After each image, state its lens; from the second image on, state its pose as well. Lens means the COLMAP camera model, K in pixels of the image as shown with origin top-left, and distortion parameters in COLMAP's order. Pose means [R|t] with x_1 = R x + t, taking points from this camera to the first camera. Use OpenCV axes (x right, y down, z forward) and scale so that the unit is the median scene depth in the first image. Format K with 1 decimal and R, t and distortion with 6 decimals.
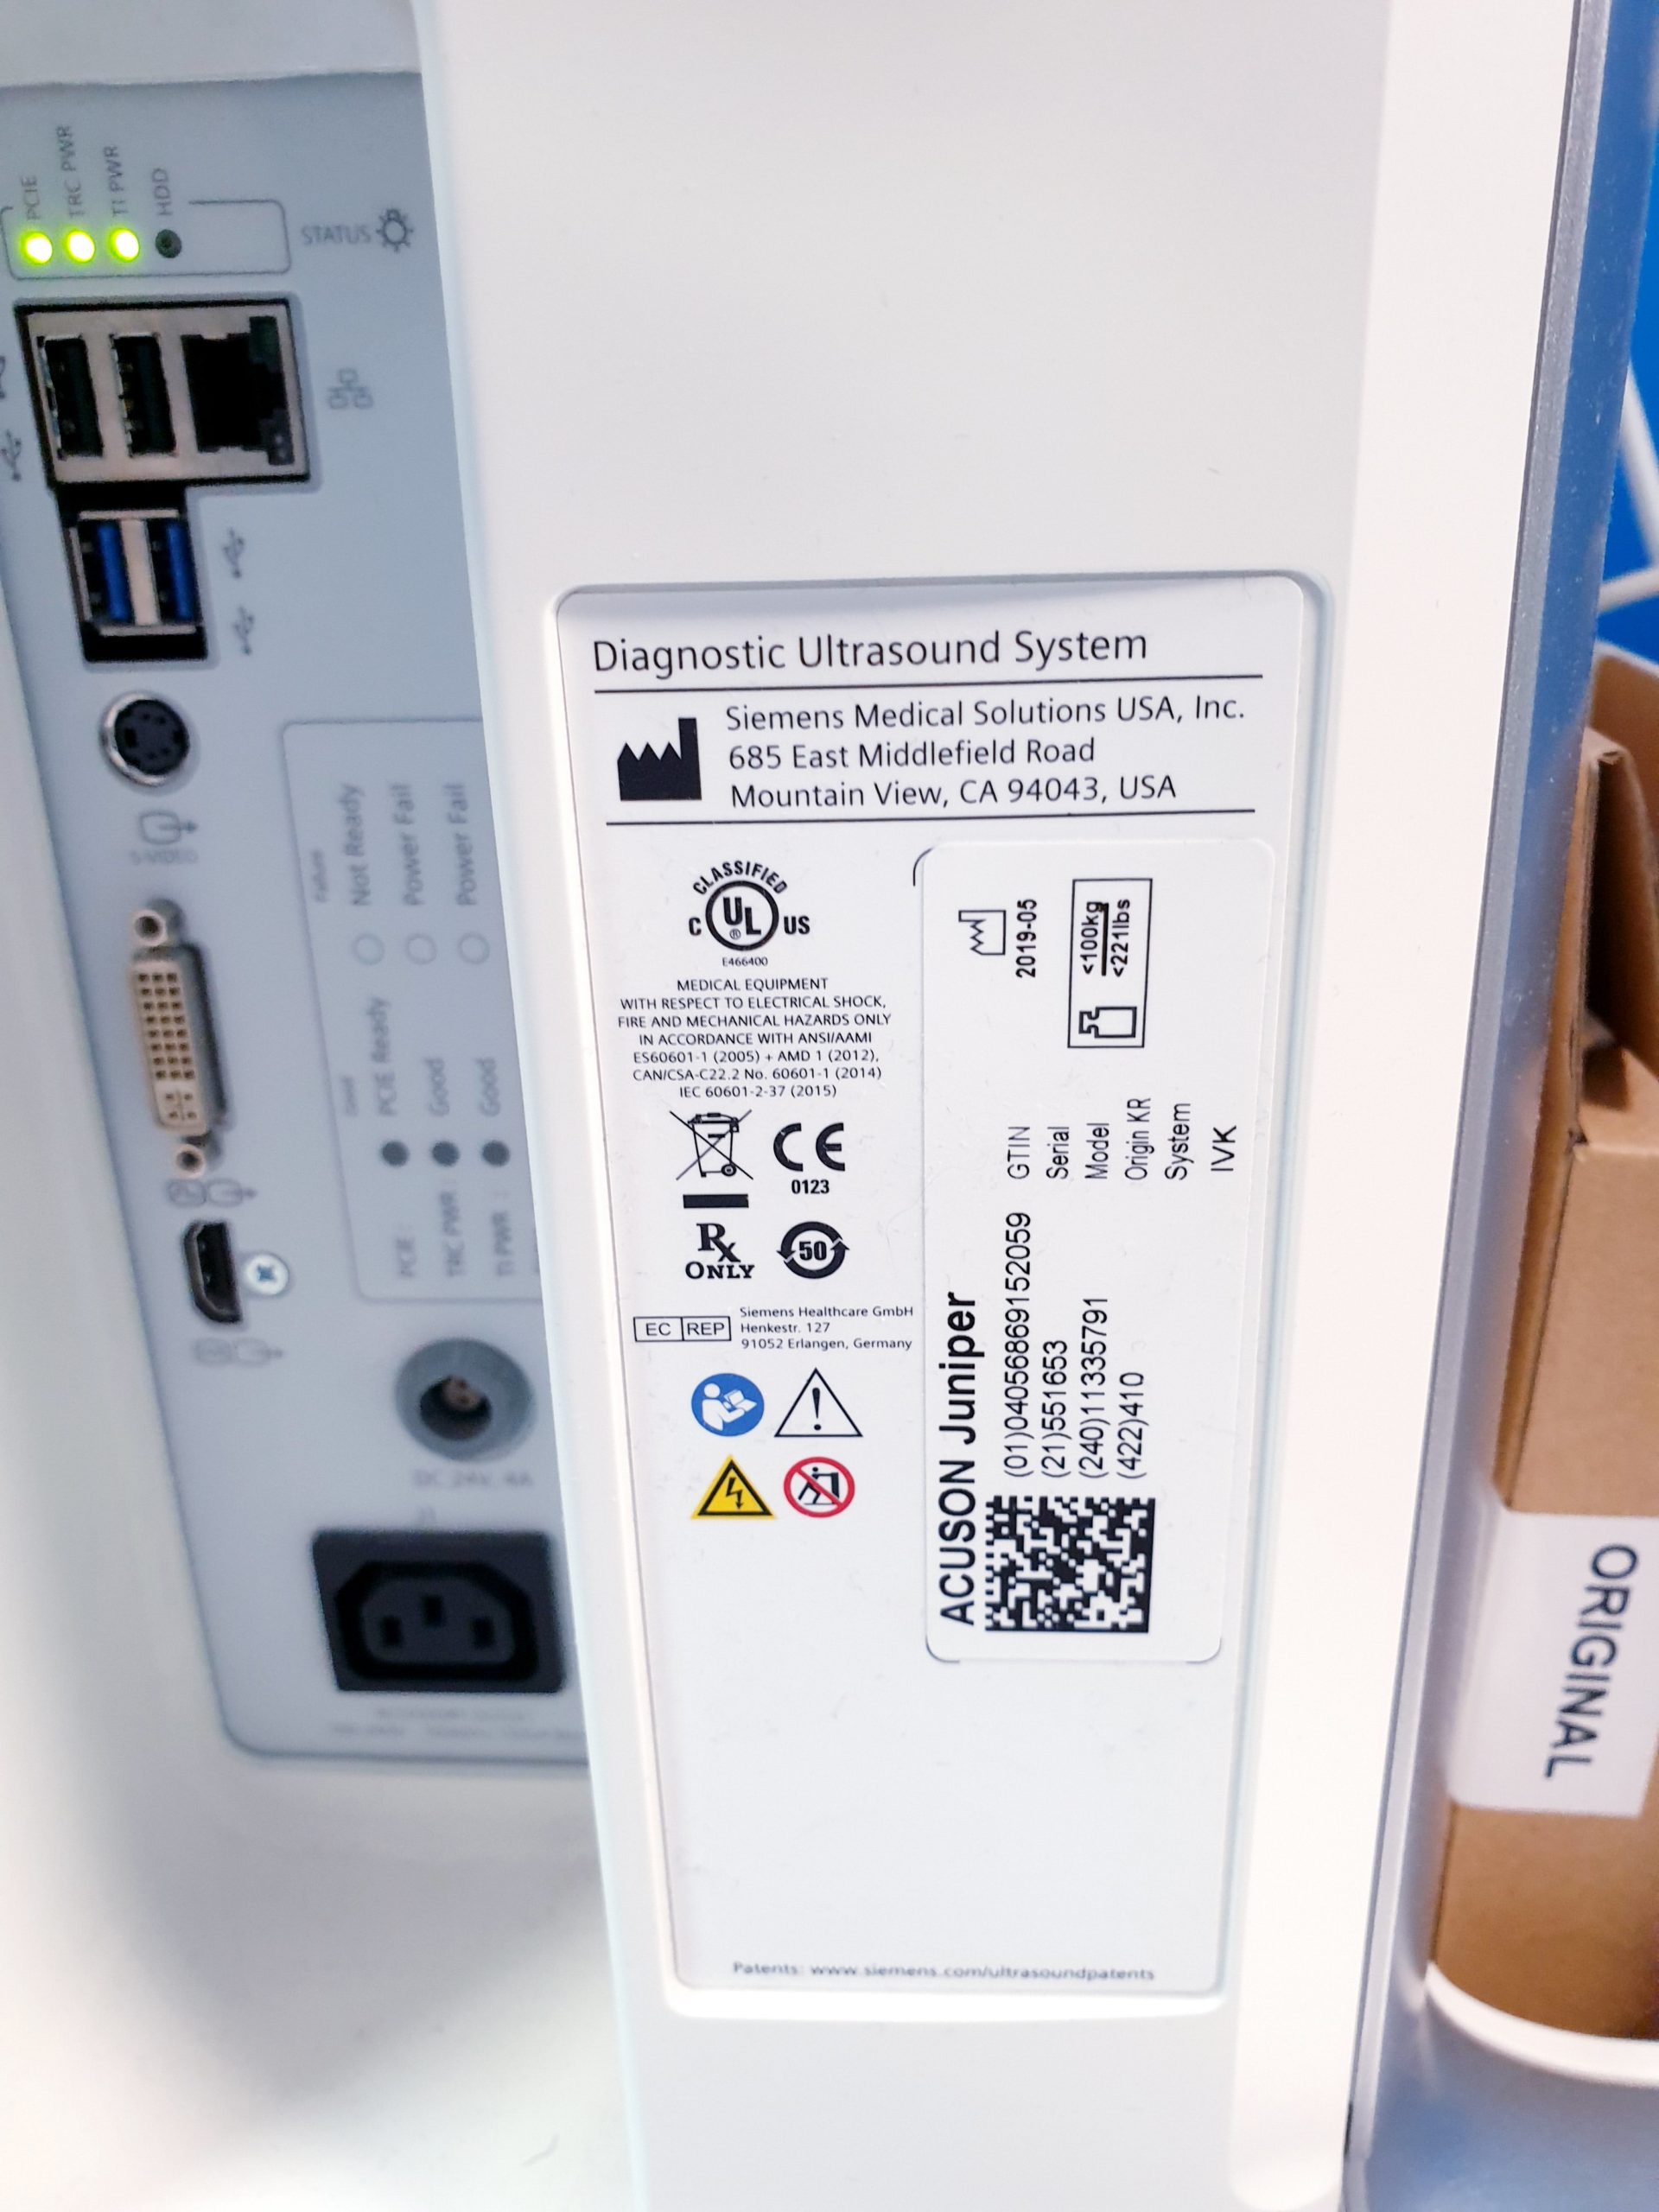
lens RADIAL K [[1728.6, 0, 842.4], [0, 1728.6, 1074.5], [0, 0, 1]] dist [0.119162, -0.204116]
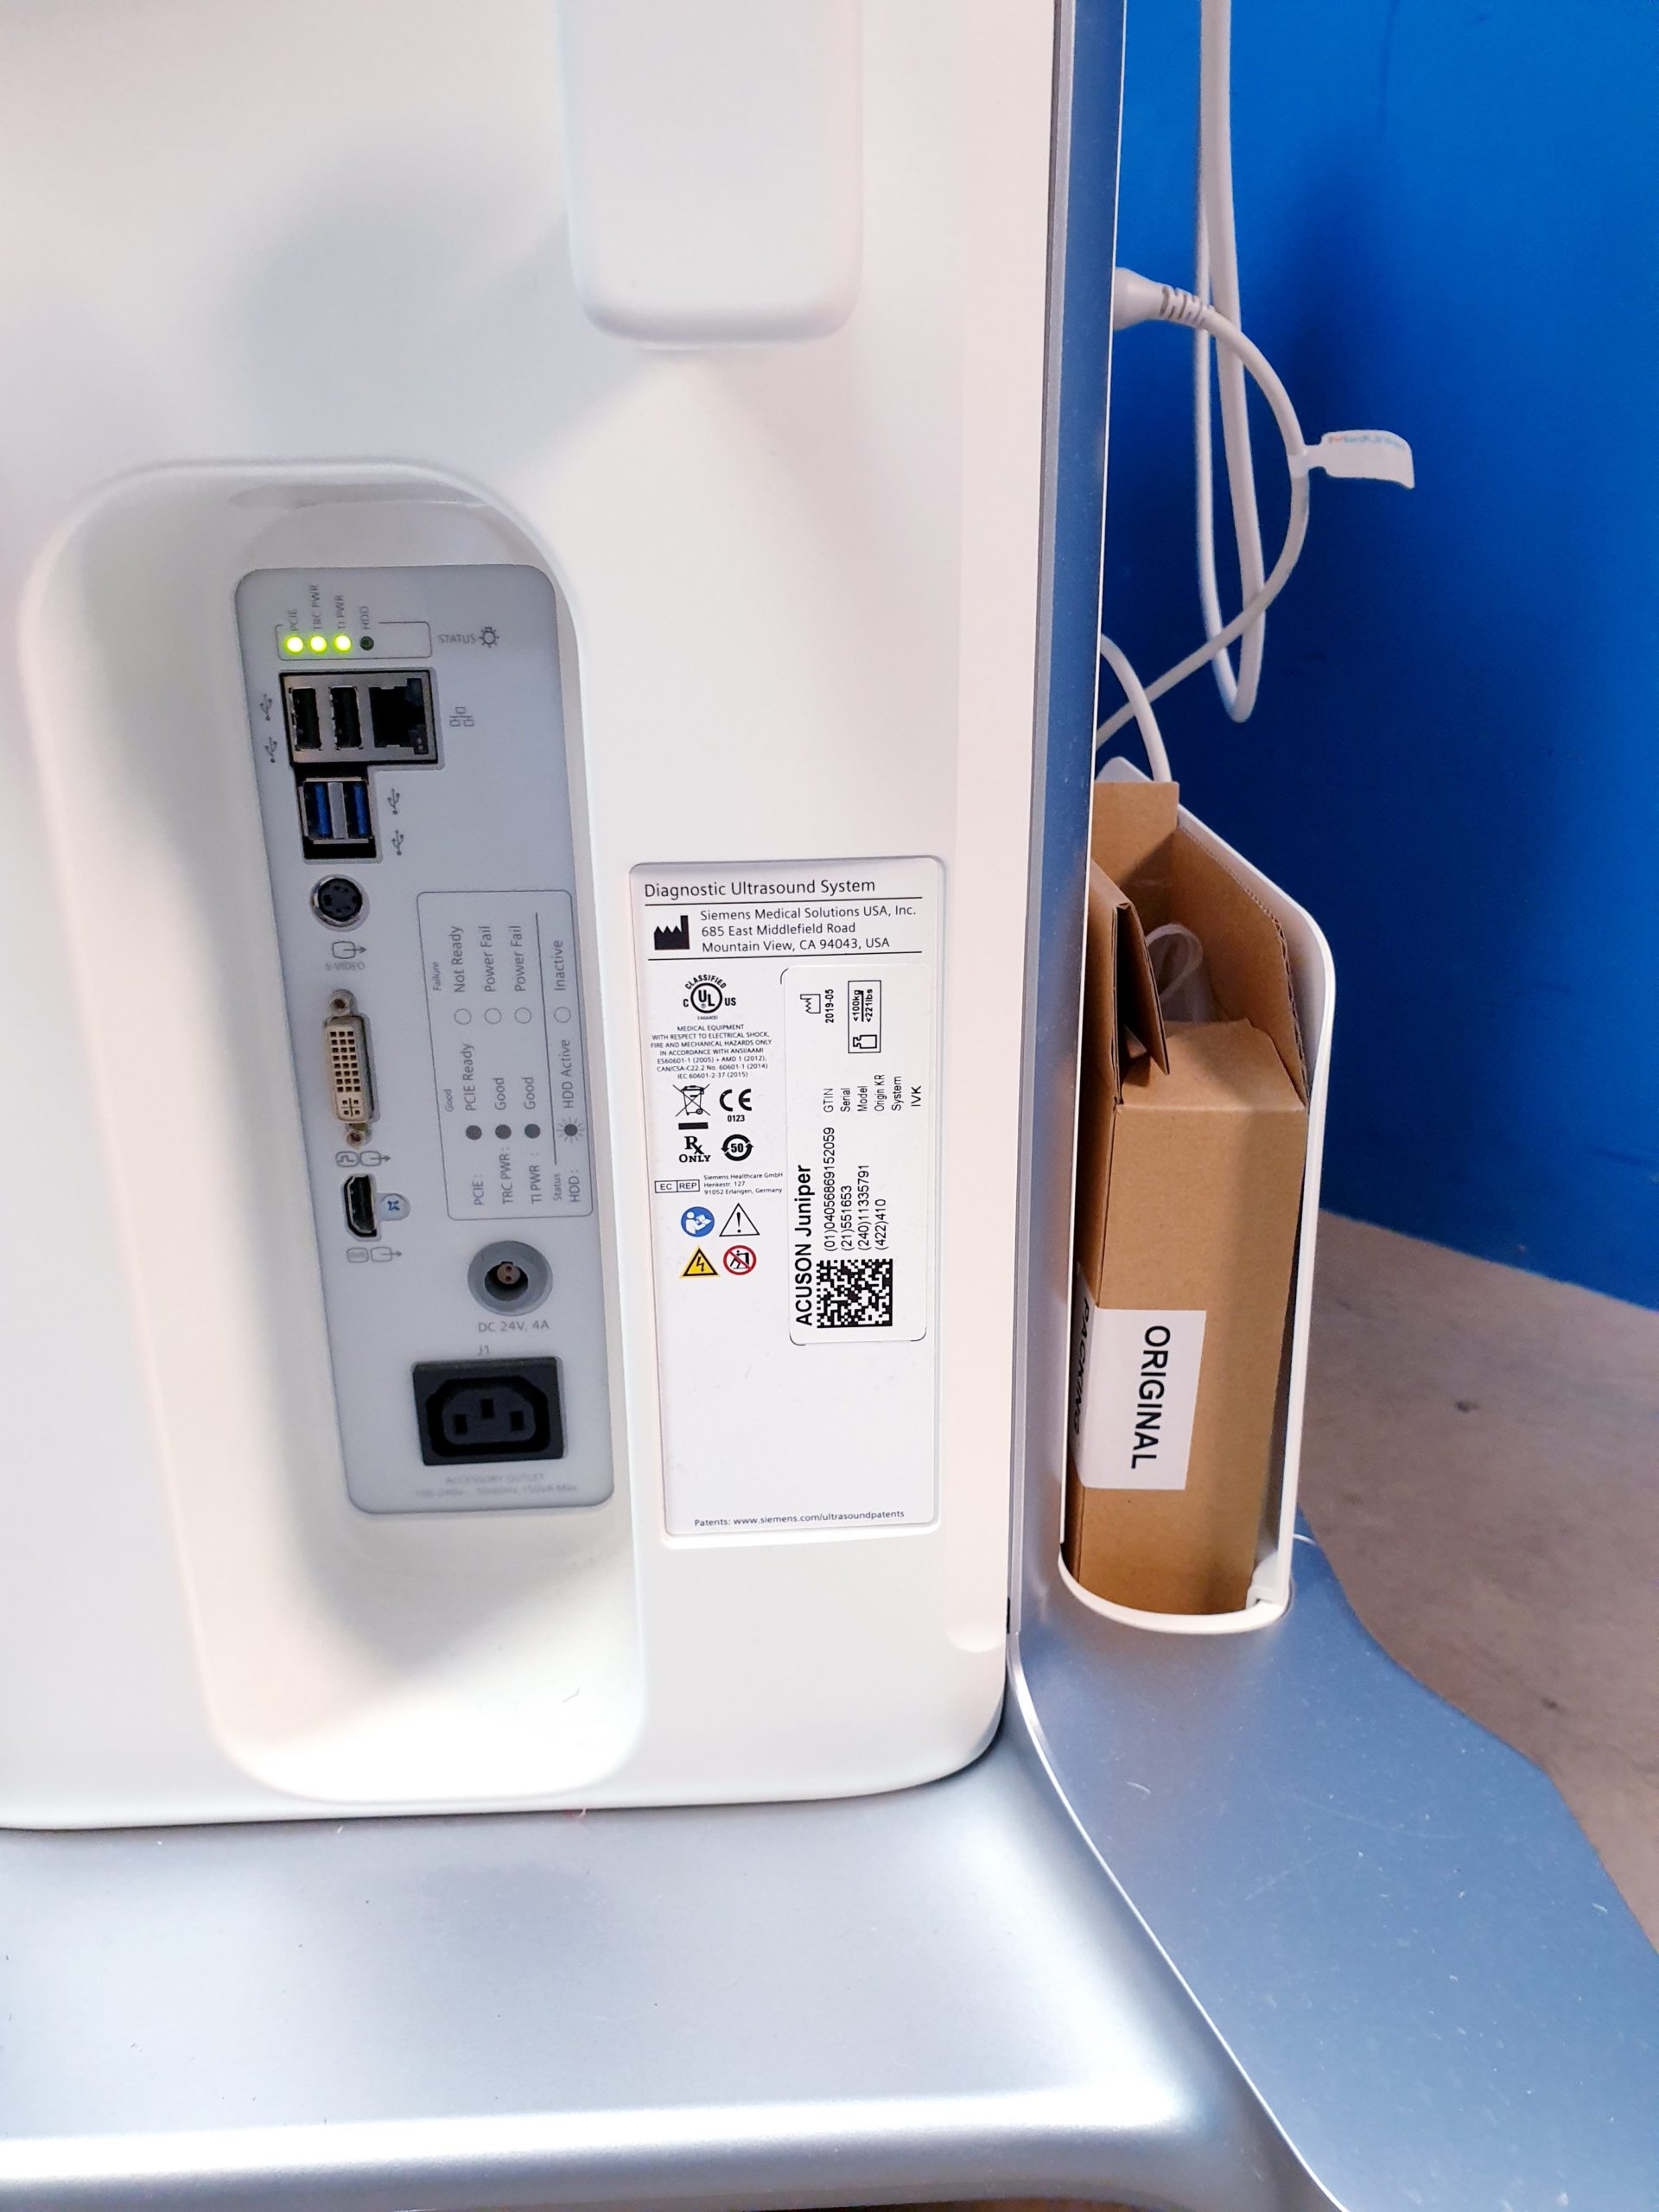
lens RADIAL K [[1677.8, 0, 829.5], [0, 1677.8, 1106.0], [0, 0, 1]] dist [0.198269, 0.002103]
pose [[0.994419, -0.021549, 0.103277, -0.114884], [0.023323, 0.999600, -0.015998, 0.081551], [-0.102891, 0.018317, 0.994524, -1.103822]]
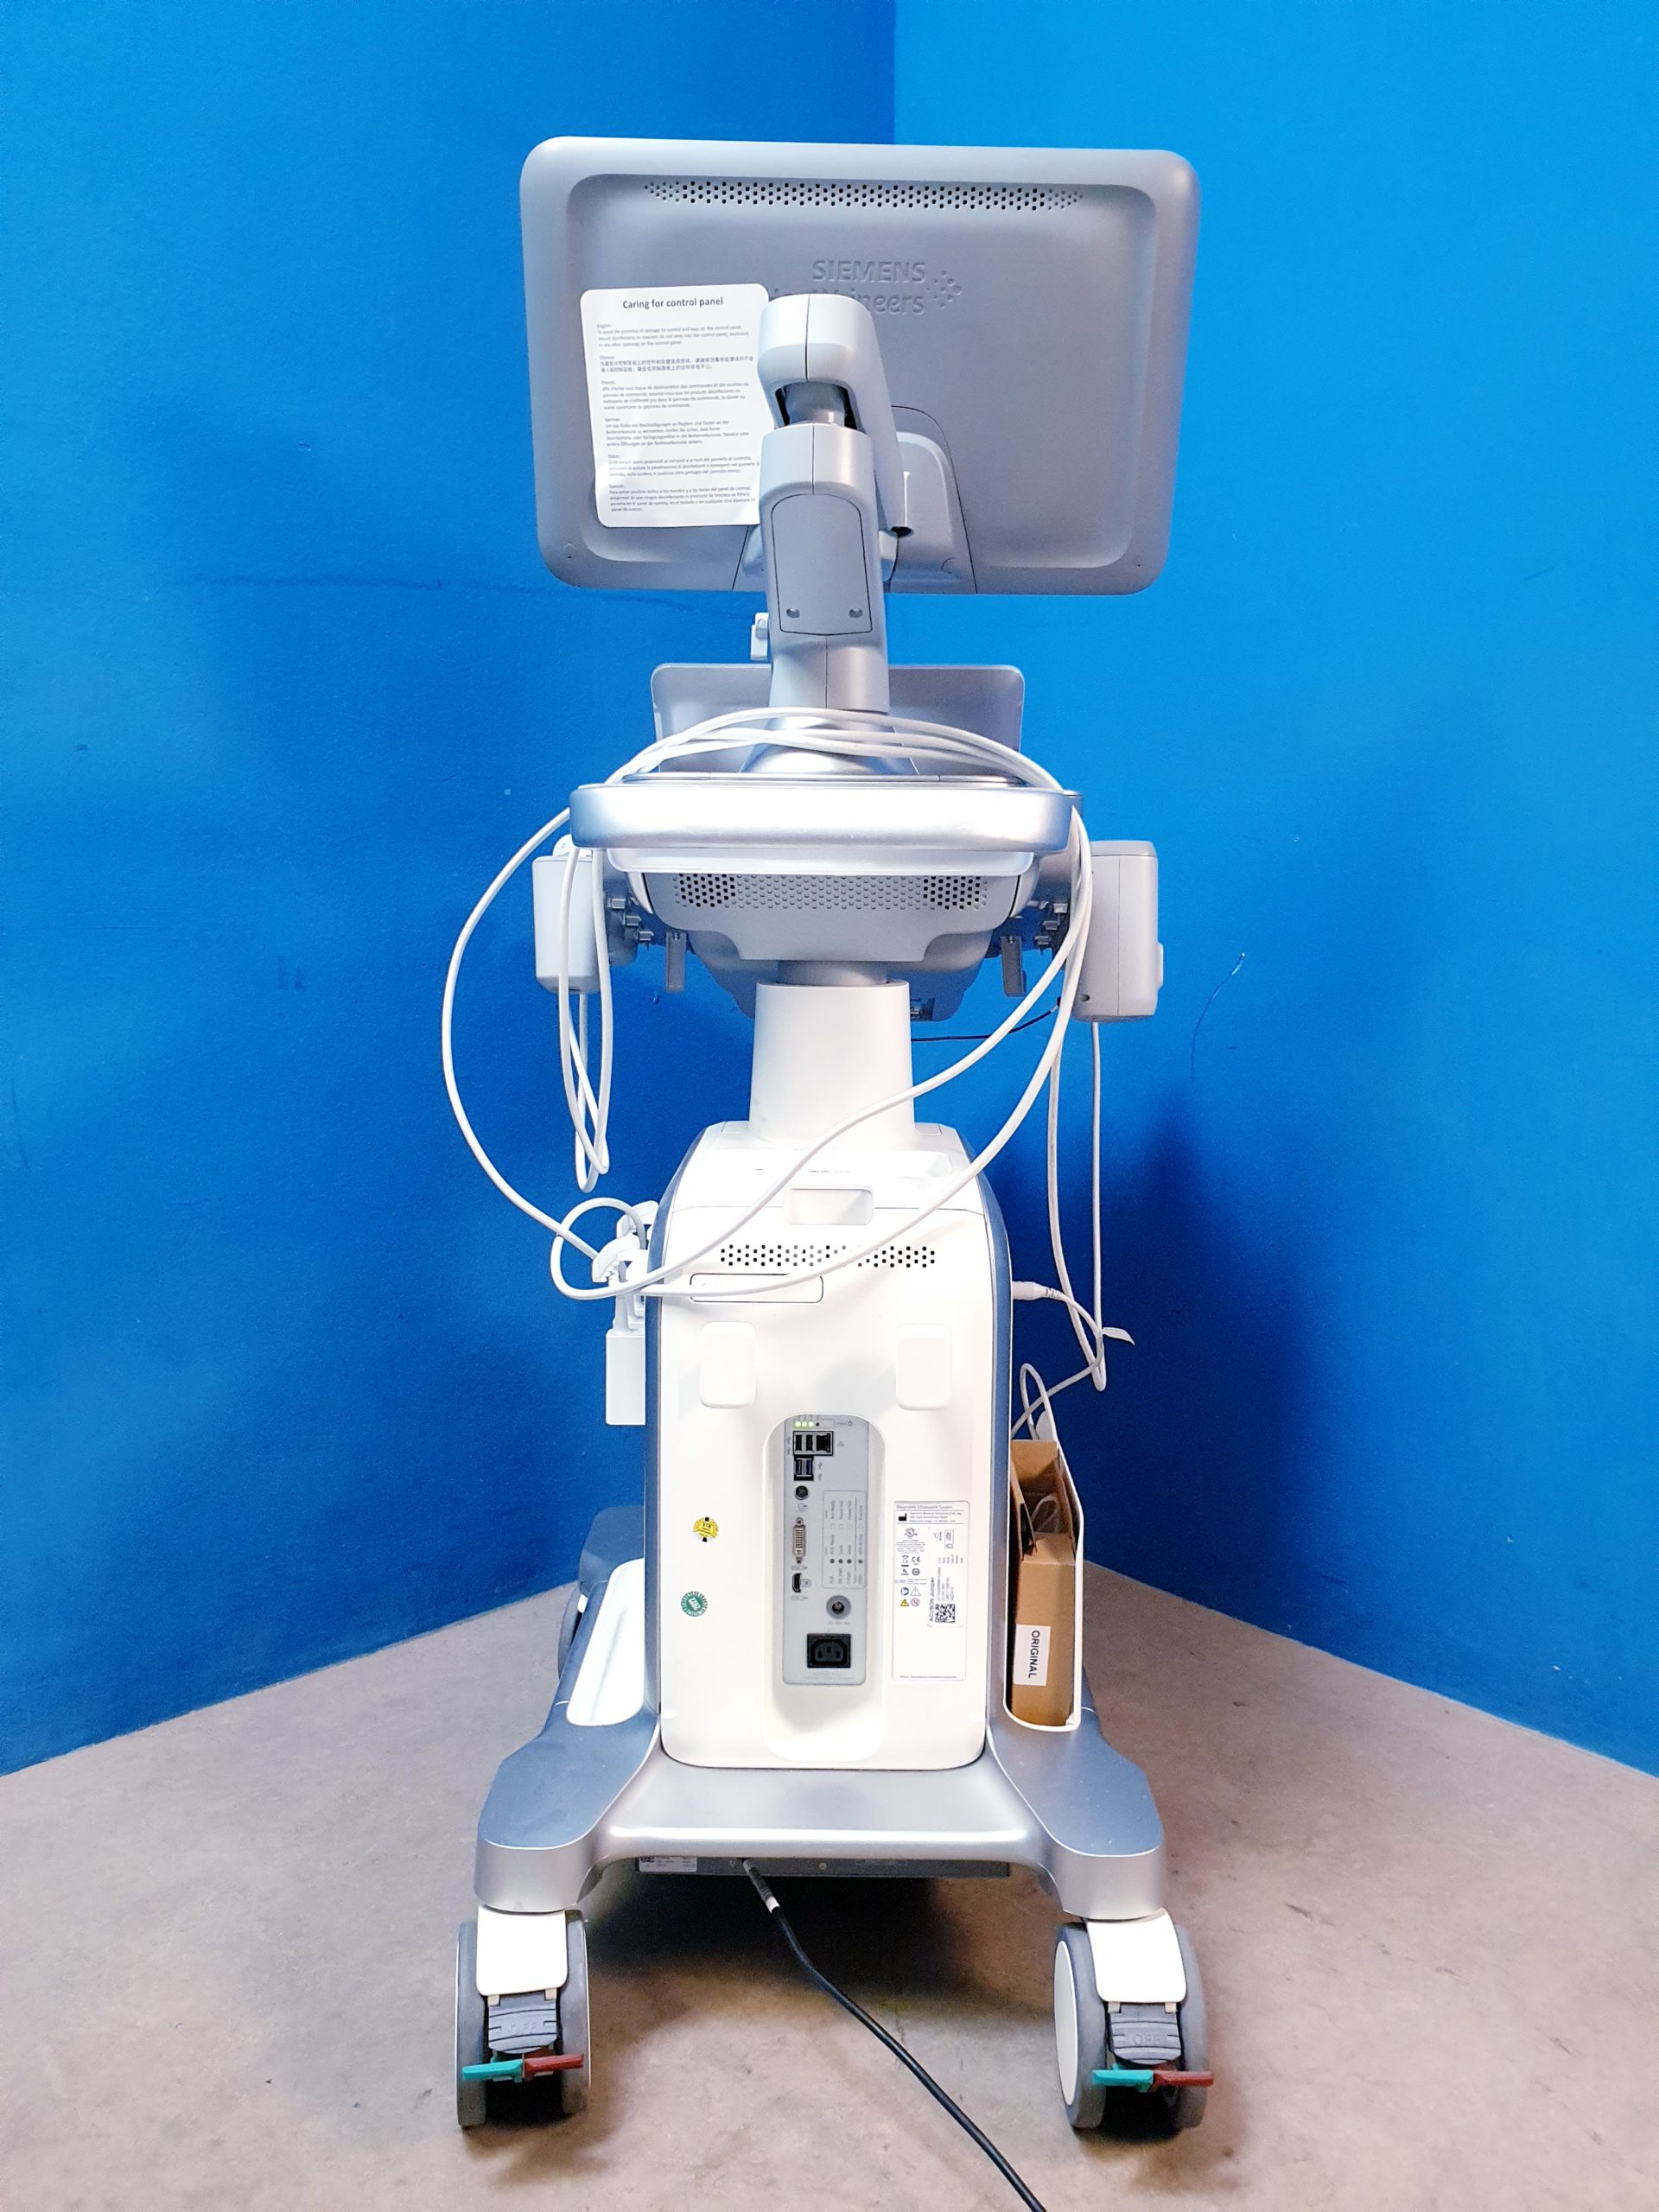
lens RADIAL K [[1703.4, 0, 844.4], [0, 1703.4, 1037.6], [0, 0, 1]] dist [-0.005588, 0.022399]
pose [[0.997706, 0.032731, 0.059263, -0.928231], [-0.015701, 0.963361, -0.267748, -0.180660], [-0.065855, 0.266203, 0.961665, -7.578403]]
